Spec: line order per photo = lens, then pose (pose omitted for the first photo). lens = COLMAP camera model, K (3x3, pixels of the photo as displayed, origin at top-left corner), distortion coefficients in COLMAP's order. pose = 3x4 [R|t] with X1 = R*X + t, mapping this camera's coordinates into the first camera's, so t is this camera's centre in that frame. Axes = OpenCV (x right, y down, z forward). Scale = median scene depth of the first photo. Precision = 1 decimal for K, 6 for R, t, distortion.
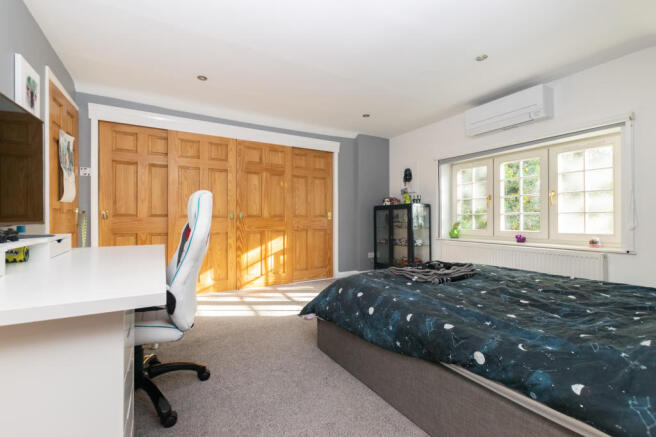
lens RADIAL K [[287.0, 0, 328.0], [0, 287.0, 218.5], [0, 0, 1]] dist [-0.000118, -0.000197]
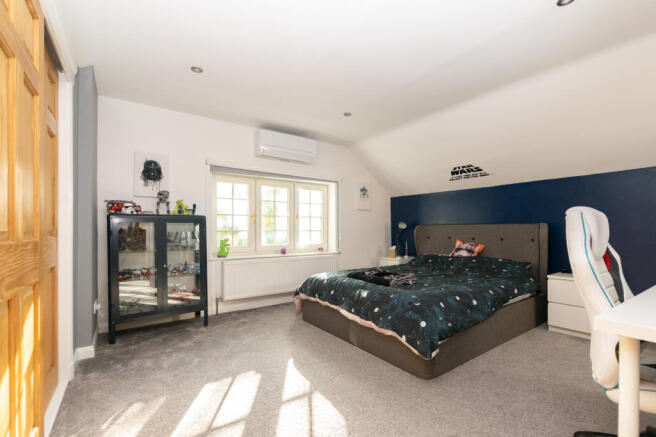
lens RADIAL K [[281.9, 0, 327.9], [0, 281.9, 231.5], [0, 0, 1]] dist [-0.000177, -0.000052]
pose [[-0.104746, 0.002638, 0.994495, -0.512529], [0.008027, 0.999966, -0.001807, -0.008984], [-0.994467, 0.007793, -0.104764, 0.842702]]
